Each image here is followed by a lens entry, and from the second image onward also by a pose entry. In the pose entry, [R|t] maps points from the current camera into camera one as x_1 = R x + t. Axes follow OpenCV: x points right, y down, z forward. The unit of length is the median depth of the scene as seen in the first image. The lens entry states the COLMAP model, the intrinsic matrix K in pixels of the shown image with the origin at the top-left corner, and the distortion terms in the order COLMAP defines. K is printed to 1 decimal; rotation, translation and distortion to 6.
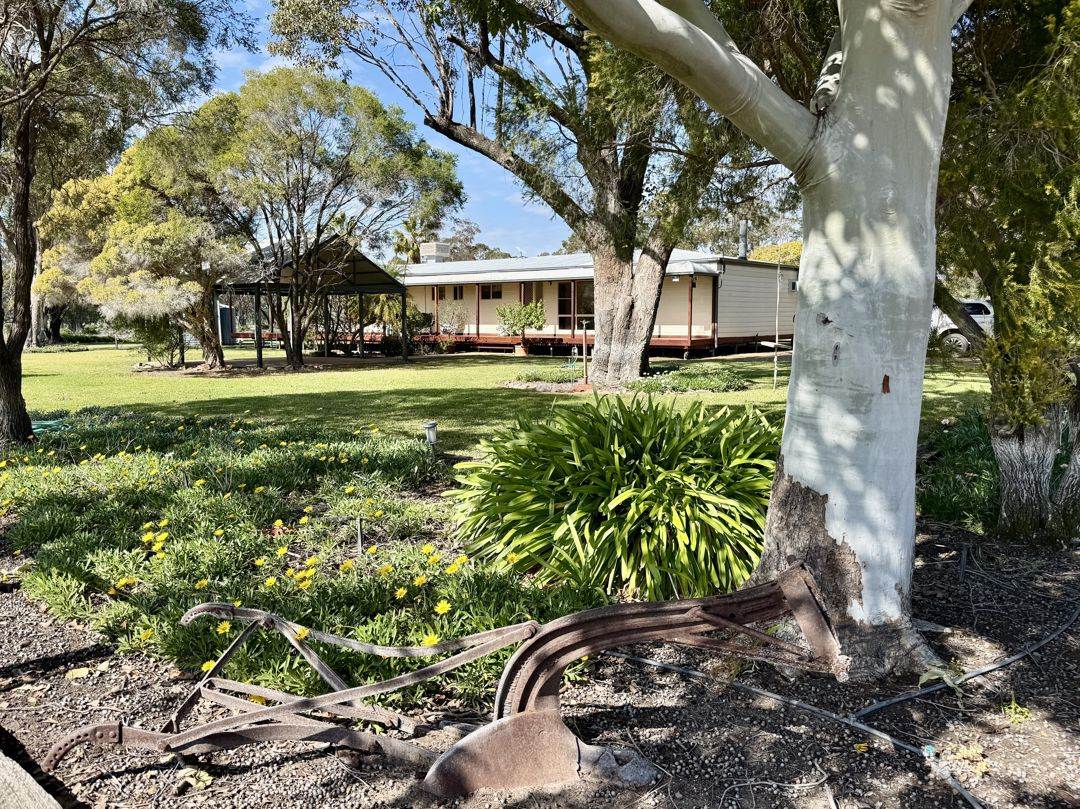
lens RADIAL K [[763.4, 0, 540.0], [0, 763.4, 404.5], [0, 0, 1]] dist [0.044092, -0.003292]
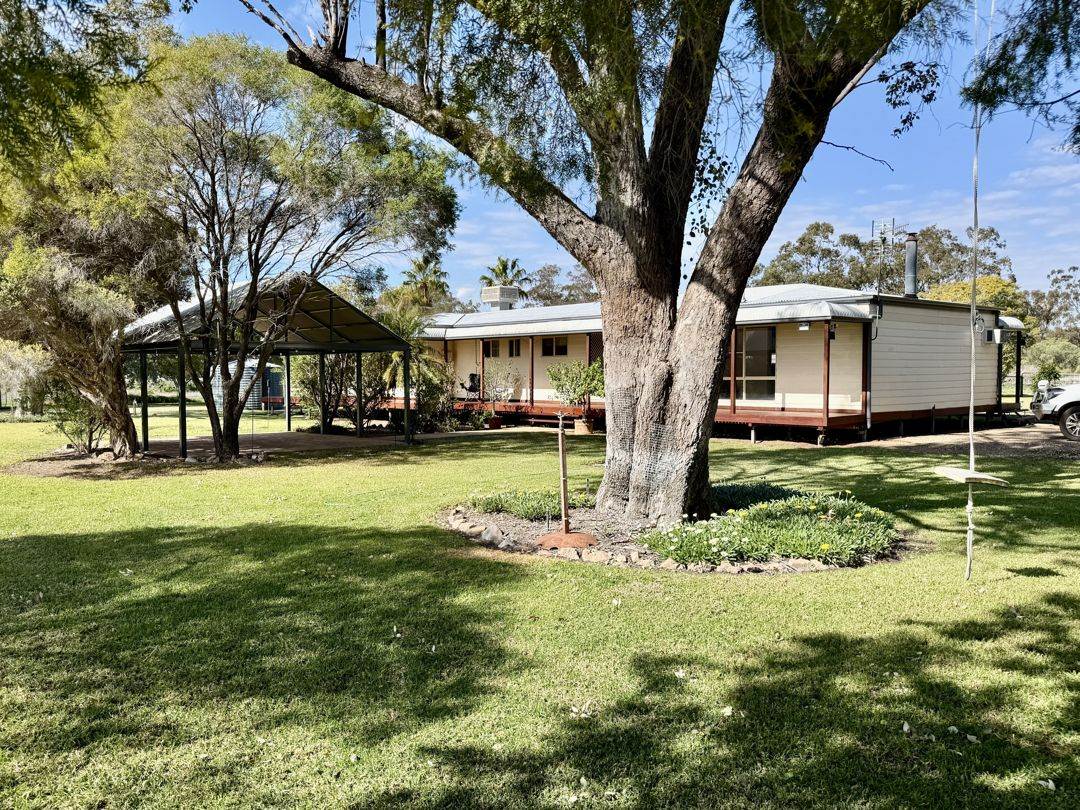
lens RADIAL K [[763.4, 0, 540.0], [0, 763.4, 405.0], [0, 0, 1]] dist [0.044092, -0.003292]
pose [[0.979329, 0.009947, -0.202028, 0.086282], [-0.022616, 0.997912, -0.060500, -0.048205], [0.201005, 0.063818, 0.977509, 0.289343]]
